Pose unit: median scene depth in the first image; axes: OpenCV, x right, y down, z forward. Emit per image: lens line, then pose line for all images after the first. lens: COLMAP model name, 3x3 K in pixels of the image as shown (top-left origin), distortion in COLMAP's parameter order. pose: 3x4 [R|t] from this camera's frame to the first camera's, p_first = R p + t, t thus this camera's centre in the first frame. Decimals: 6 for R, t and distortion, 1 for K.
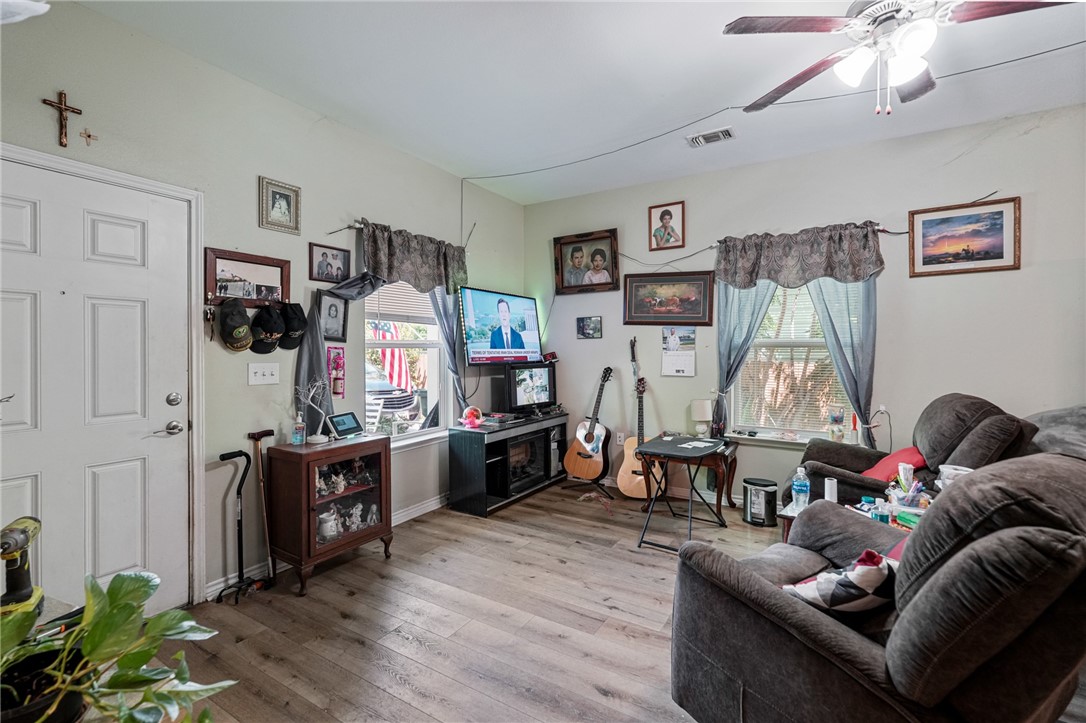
lens RADIAL K [[487.3, 0, 541.5], [0, 487.3, 357.3], [0, 0, 1]] dist [-0.002303, 0.000086]
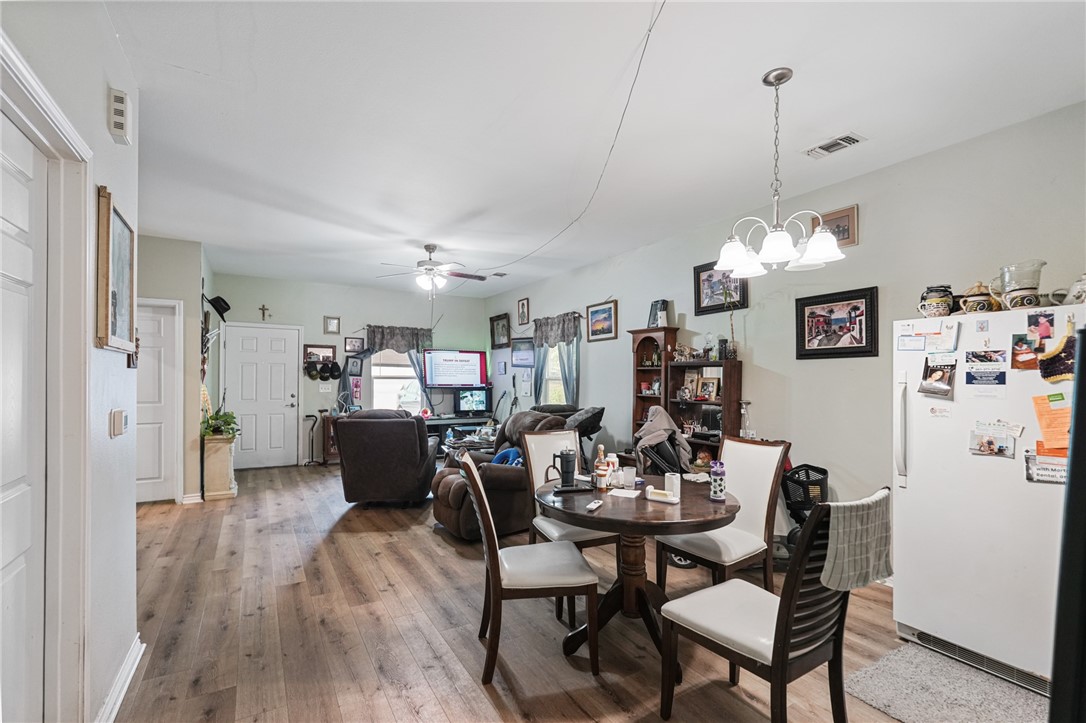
lens RADIAL K [[487.3, 0, 523.3], [0, 487.3, 377.0], [0, 0, 1]] dist [-0.002303, 0.000086]
pose [[0.875627, 0.005791, -0.482953, 1.466257], [-0.016005, 0.999727, -0.017032, -0.000842], [0.482722, 0.022643, 0.875481, -0.721713]]
